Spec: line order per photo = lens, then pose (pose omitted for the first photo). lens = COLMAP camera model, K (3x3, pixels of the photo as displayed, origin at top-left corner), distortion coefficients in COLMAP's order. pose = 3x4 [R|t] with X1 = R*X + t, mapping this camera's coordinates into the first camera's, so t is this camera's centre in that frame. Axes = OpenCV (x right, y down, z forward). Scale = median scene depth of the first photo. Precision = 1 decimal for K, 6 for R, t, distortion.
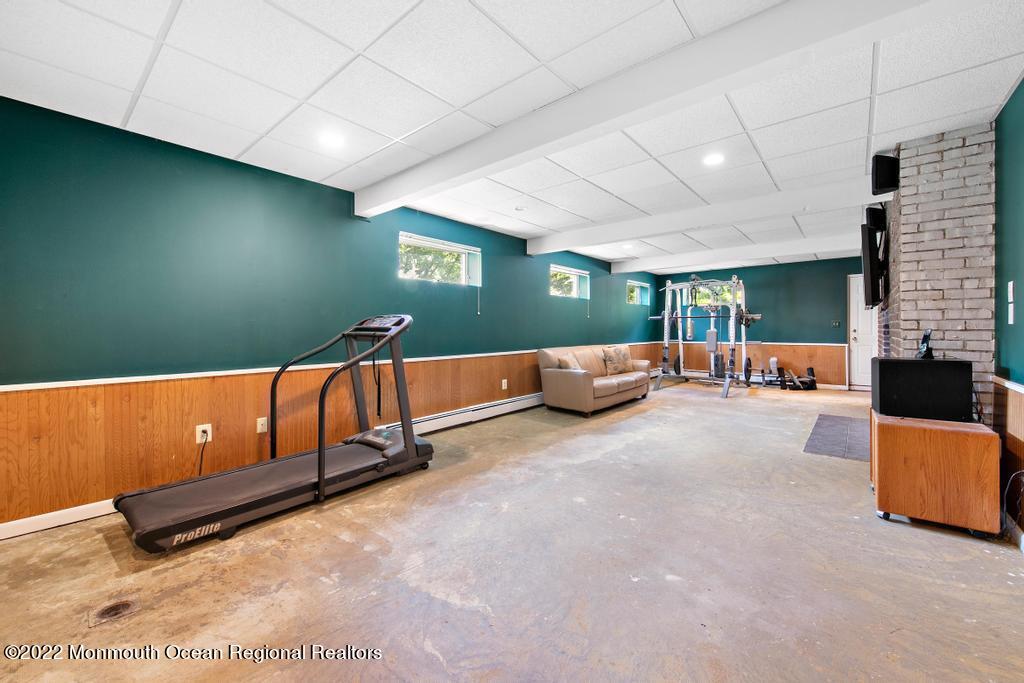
lens RADIAL K [[396.9, 0, 515.8], [0, 396.9, 332.8], [0, 0, 1]] dist [0.002914, -0.000172]
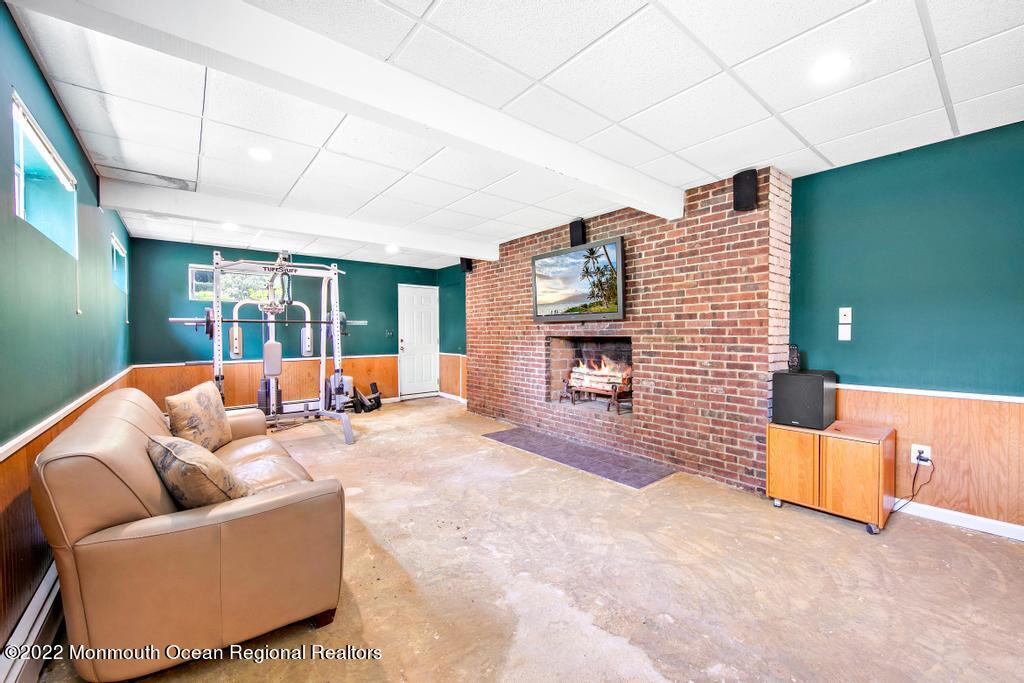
lens RADIAL K [[396.9, 0, 510.5], [0, 396.9, 338.8], [0, 0, 1]] dist [0.002914, -0.000172]
pose [[0.183352, -0.009491, 0.983001, -0.078114], [0.008759, 0.999929, 0.008021, -0.015895], [-0.983008, 0.007140, 0.183422, 0.536585]]
